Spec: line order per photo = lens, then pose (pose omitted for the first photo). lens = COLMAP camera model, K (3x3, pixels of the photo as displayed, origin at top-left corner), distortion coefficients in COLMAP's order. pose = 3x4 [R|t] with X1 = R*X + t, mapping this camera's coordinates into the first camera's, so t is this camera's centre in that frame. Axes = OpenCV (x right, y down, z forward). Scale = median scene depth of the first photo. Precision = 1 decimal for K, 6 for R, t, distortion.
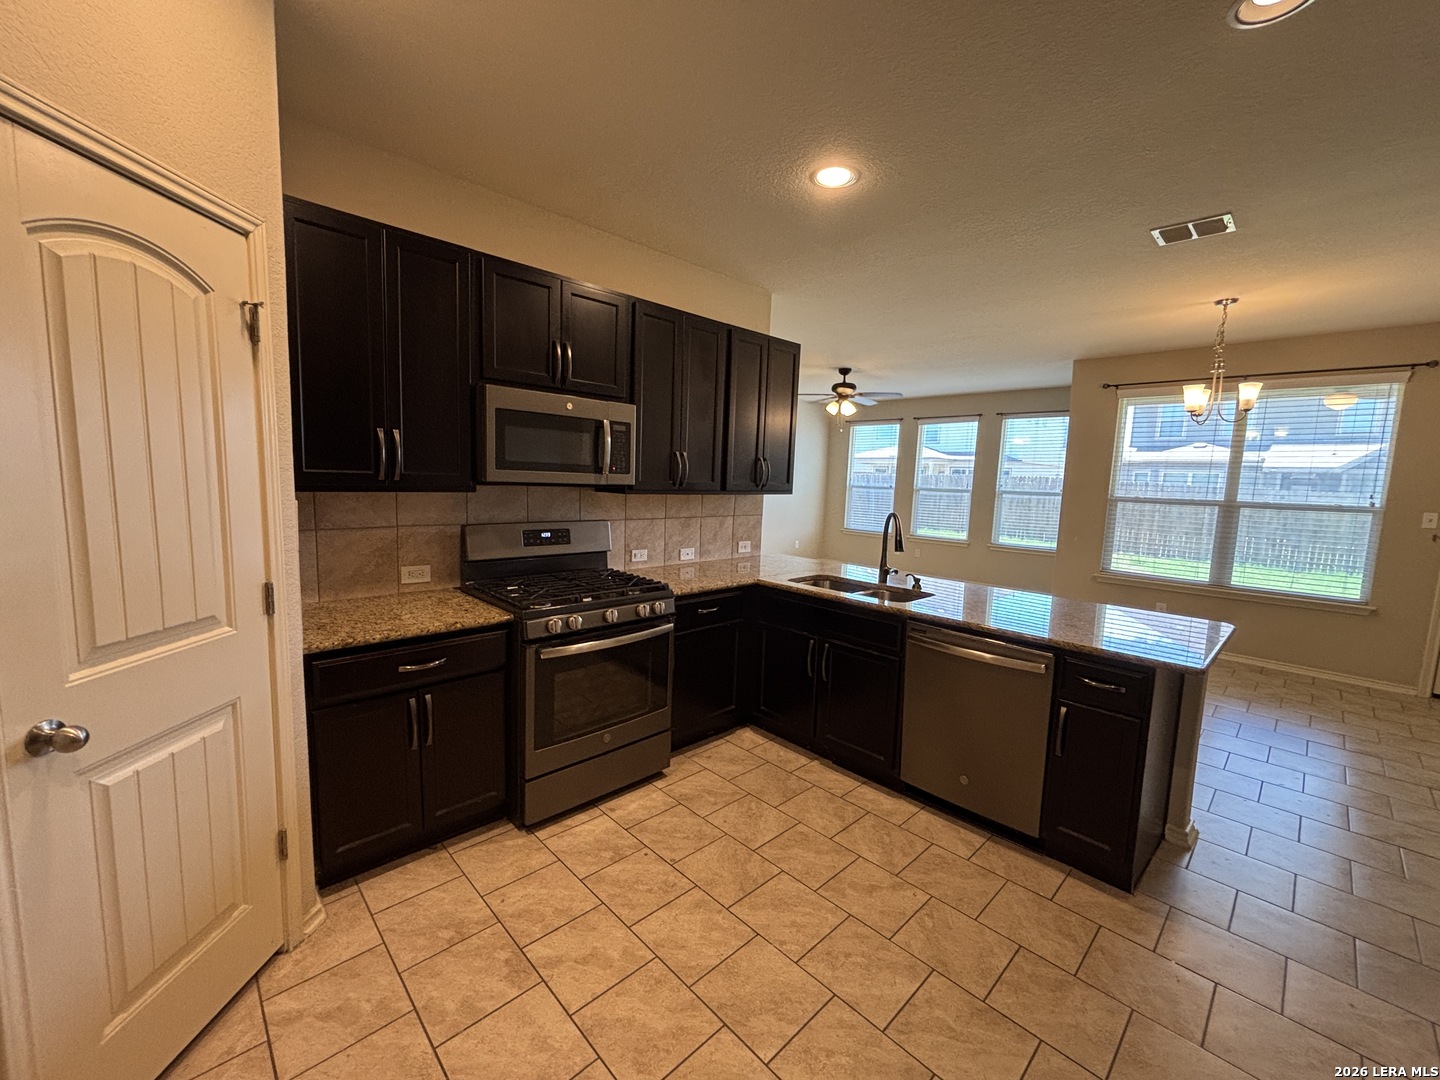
lens RADIAL K [[584.6, 0, 714.0], [0, 584.6, 539.9], [0, 0, 1]] dist [0.004021, -0.000148]
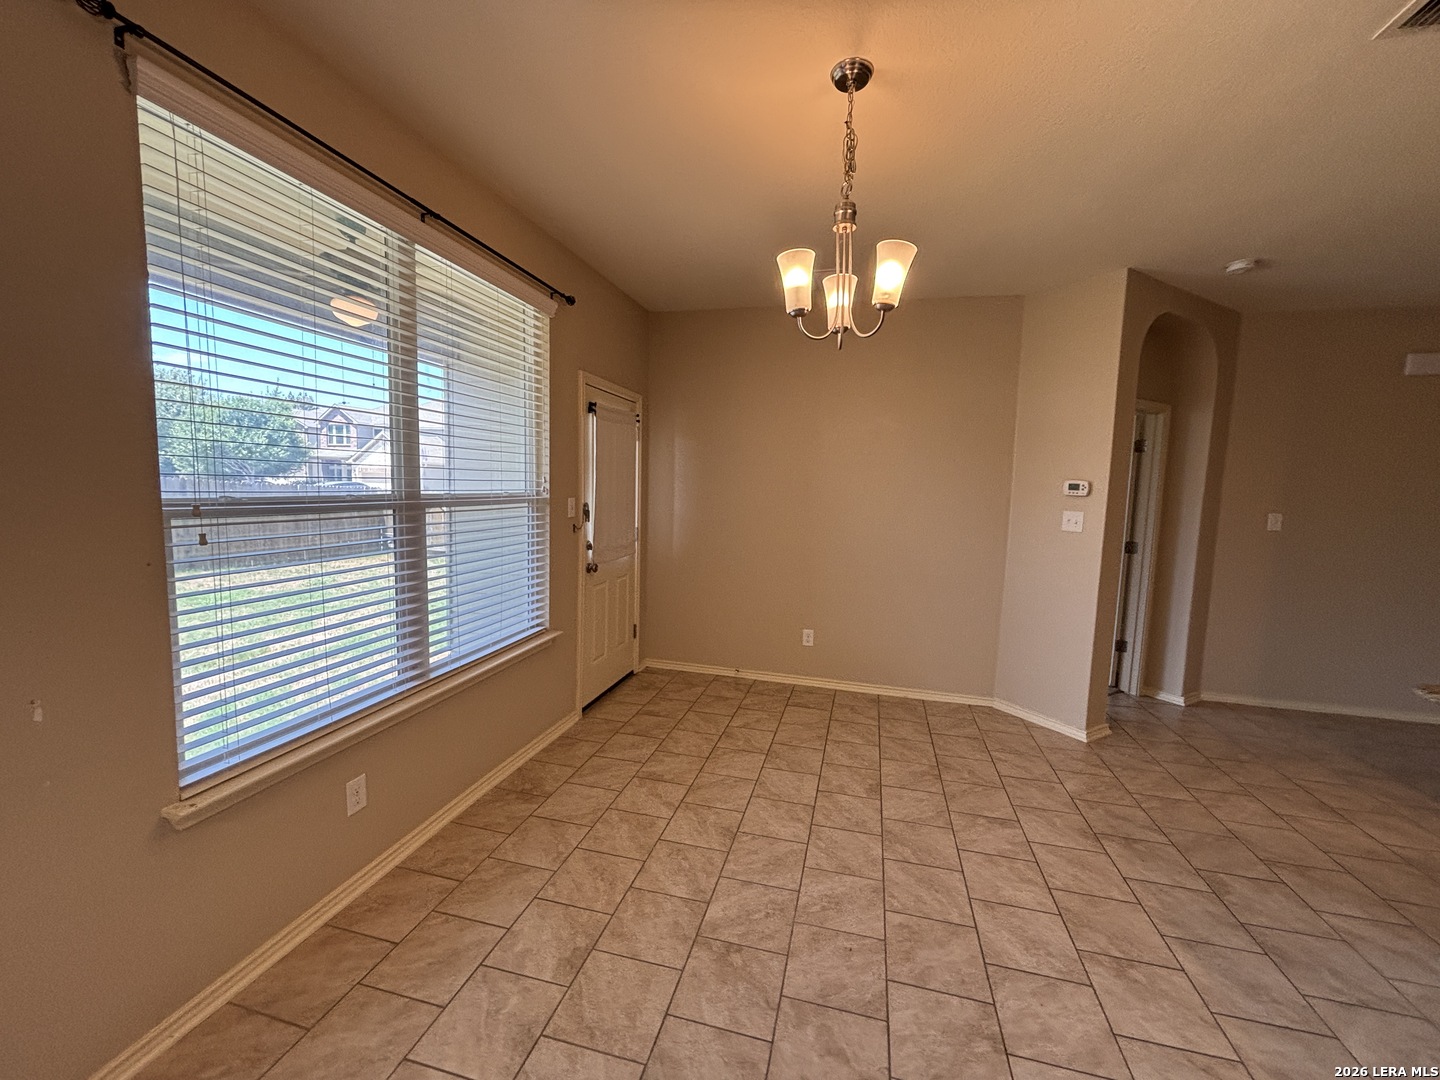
lens RADIAL K [[584.6, 0, 723.5], [0, 584.6, 536.9], [0, 0, 1]] dist [0.004021, -0.000148]
pose [[-0.524797, -0.125021, 0.841996, 0.424896], [0.050486, 0.982843, 0.177401, -0.116812], [-0.849729, 0.135609, -0.509481, 1.169110]]
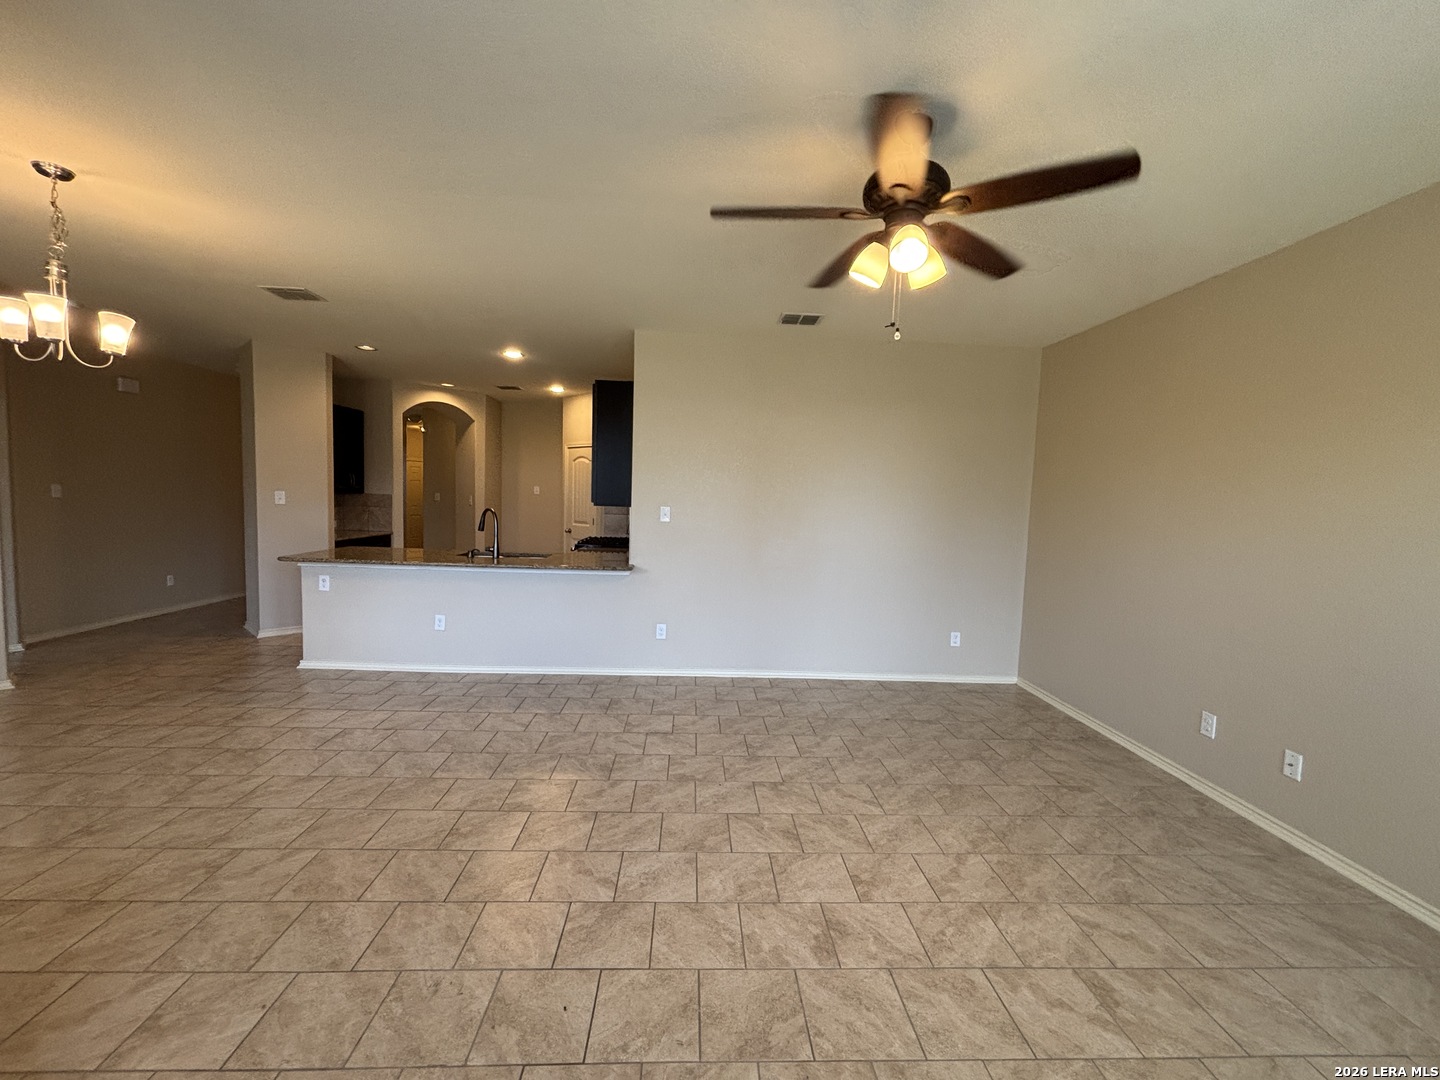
lens RADIAL K [[584.6, 0, 716.4], [0, 584.6, 545.9], [0, 0, 1]] dist [0.004021, -0.000148]
pose [[-0.659180, 0.006586, -0.751957, 0.750600], [-0.139785, 0.981460, 0.131134, -0.163982], [0.738879, 0.191554, -0.646038, 1.711629]]
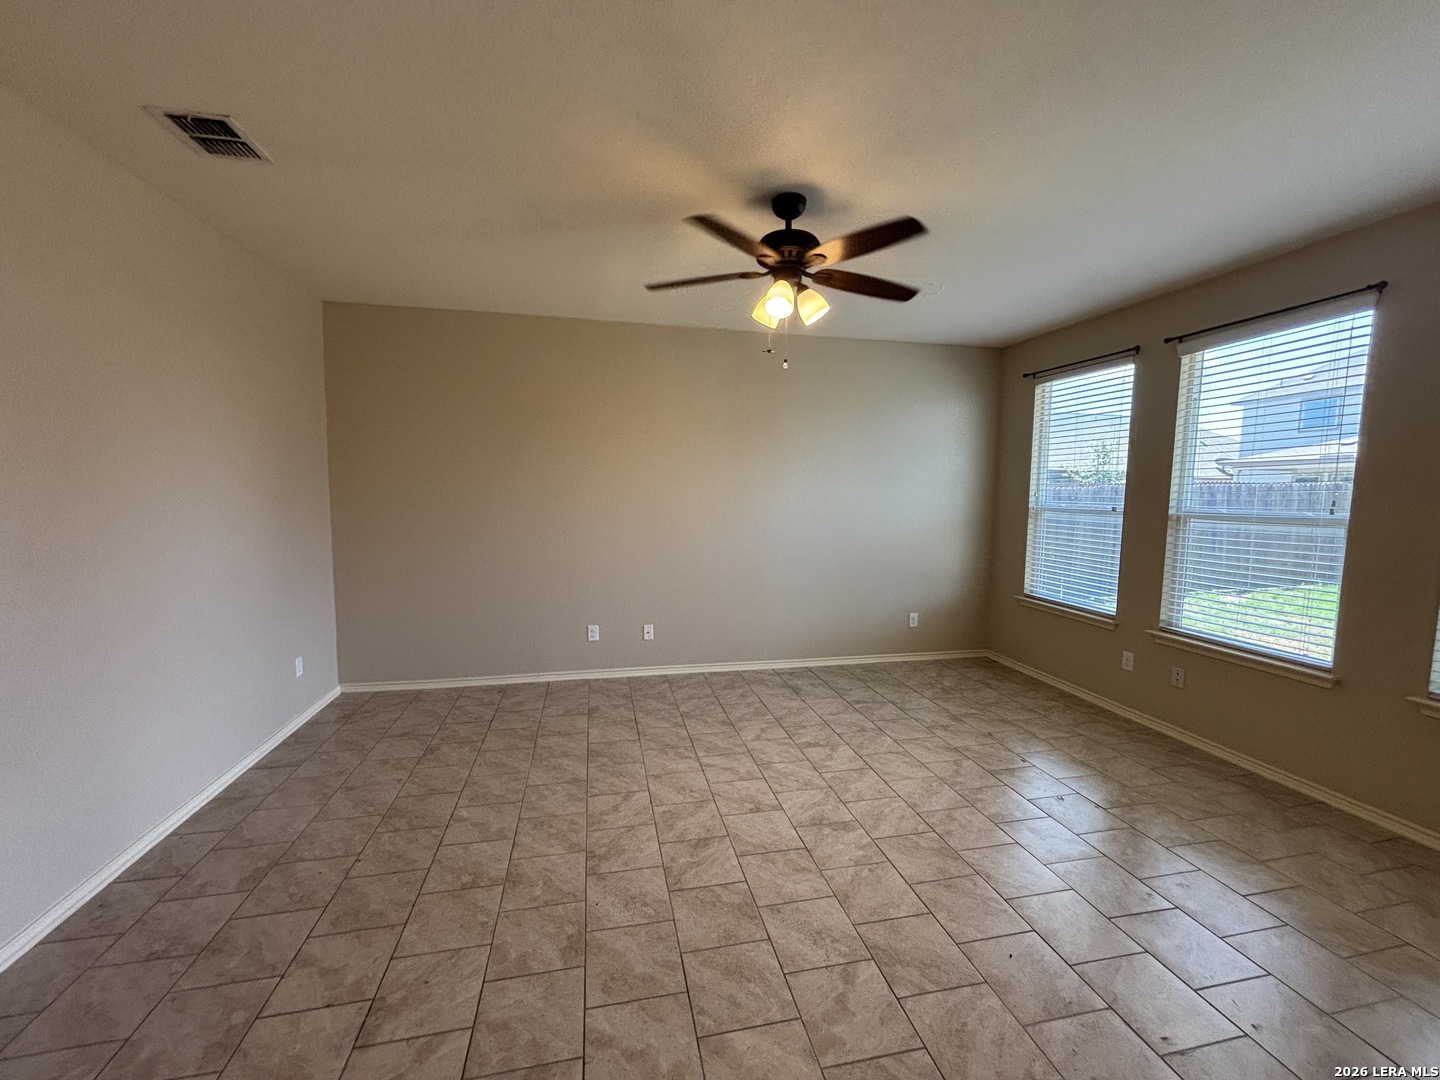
lens RADIAL K [[584.6, 0, 721.8], [0, 584.6, 545.5], [0, 0, 1]] dist [0.004021, -0.000148]
pose [[0.853556, 0.025724, -0.520365, 0.573891], [-0.039742, 0.999085, -0.015799, -0.095520], [0.519483, 0.034165, 0.853798, 0.990706]]
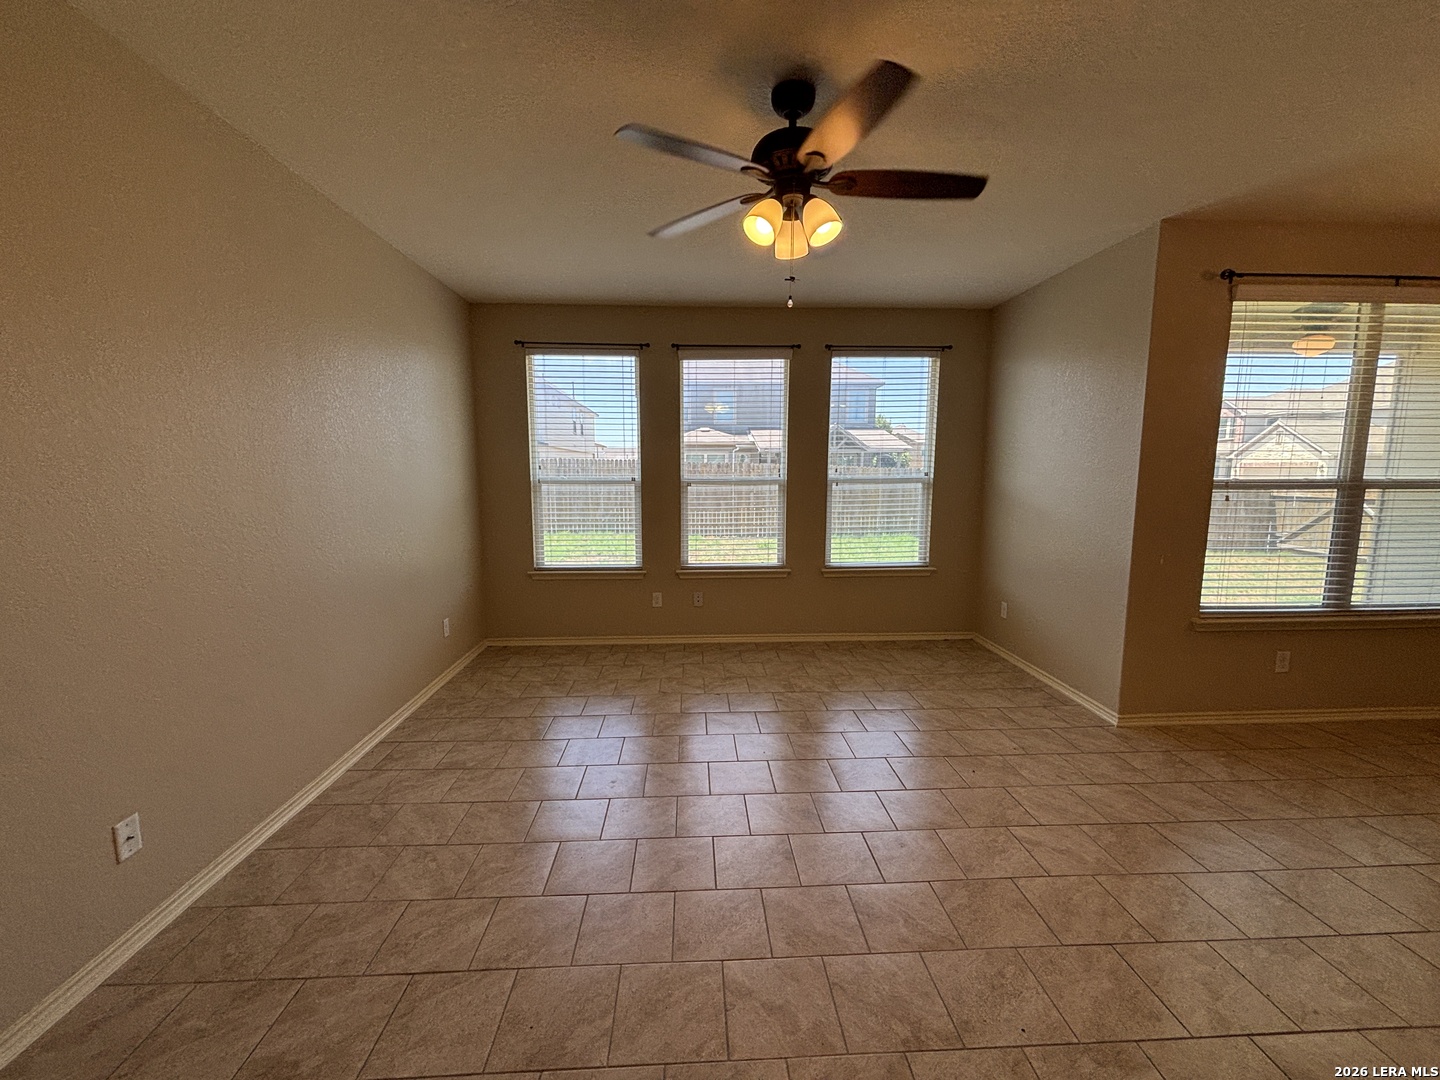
lens RADIAL K [[584.6, 0, 718.3], [0, 584.6, 541.4], [0, 0, 1]] dist [0.004021, -0.000148]
pose [[0.656100, -0.124828, 0.744279, -0.071247], [0.106076, 0.991688, 0.072814, -0.136096], [-0.747182, 0.031177, 0.663888, 1.242517]]
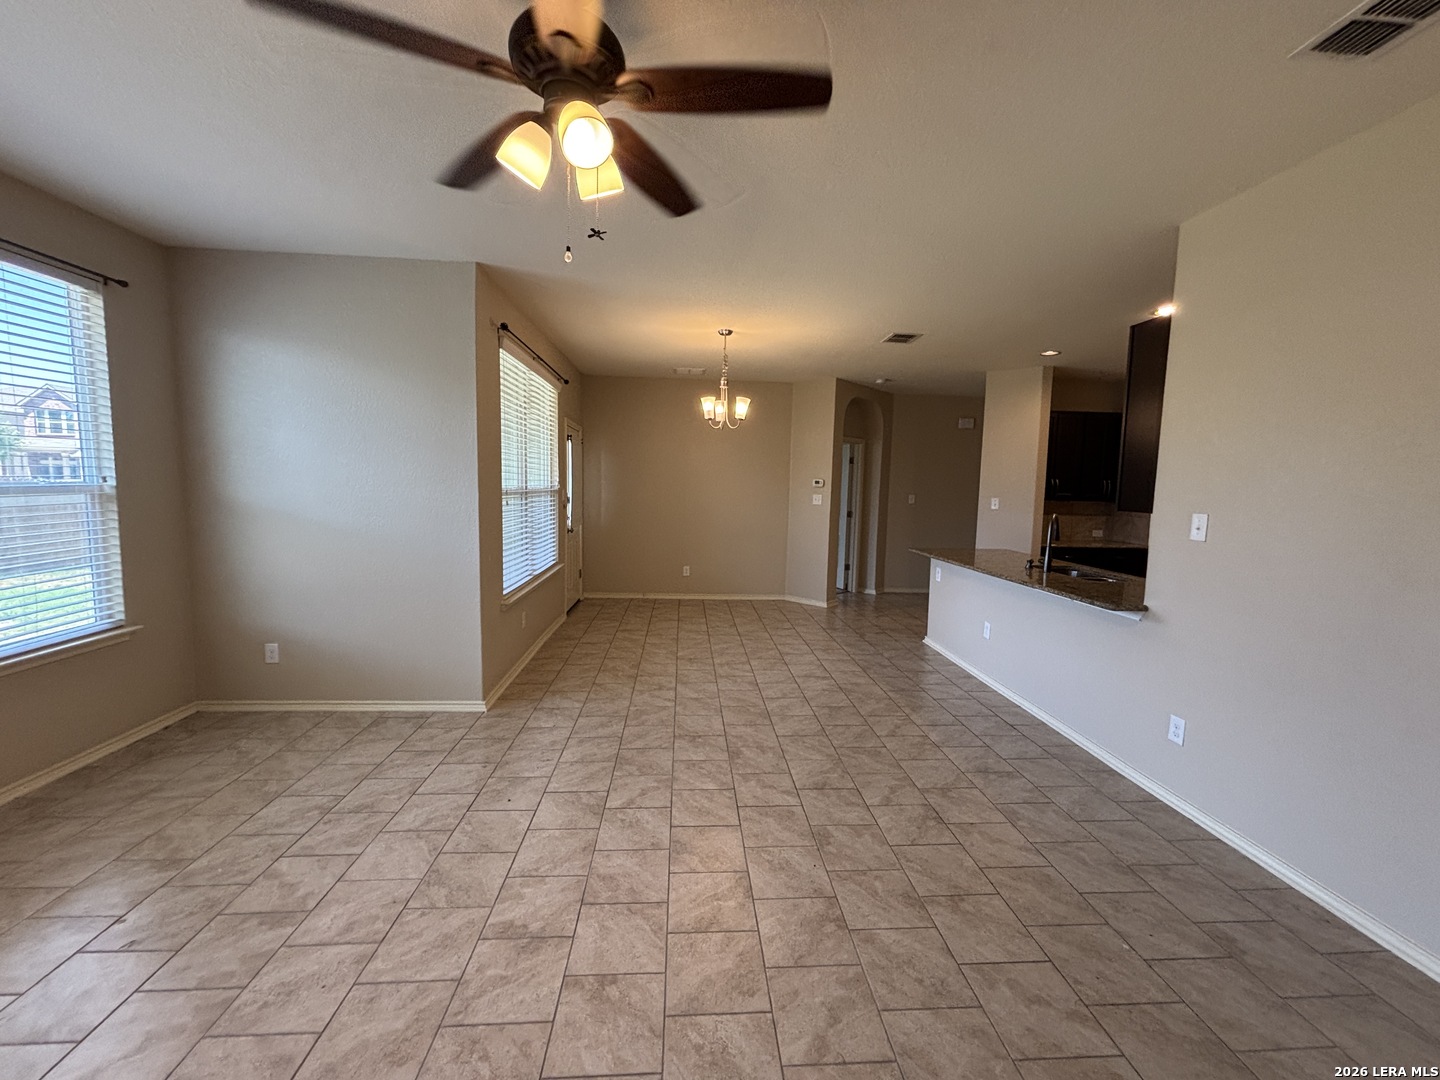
lens RADIAL K [[584.6, 0, 720.4], [0, 584.6, 543.3], [0, 0, 1]] dist [0.004021, -0.000148]
pose [[-0.761094, -0.114529, 0.638450, 0.032561], [0.025112, 0.978348, 0.205437, -0.187517], [-0.648155, 0.172389, -0.741739, 1.715973]]
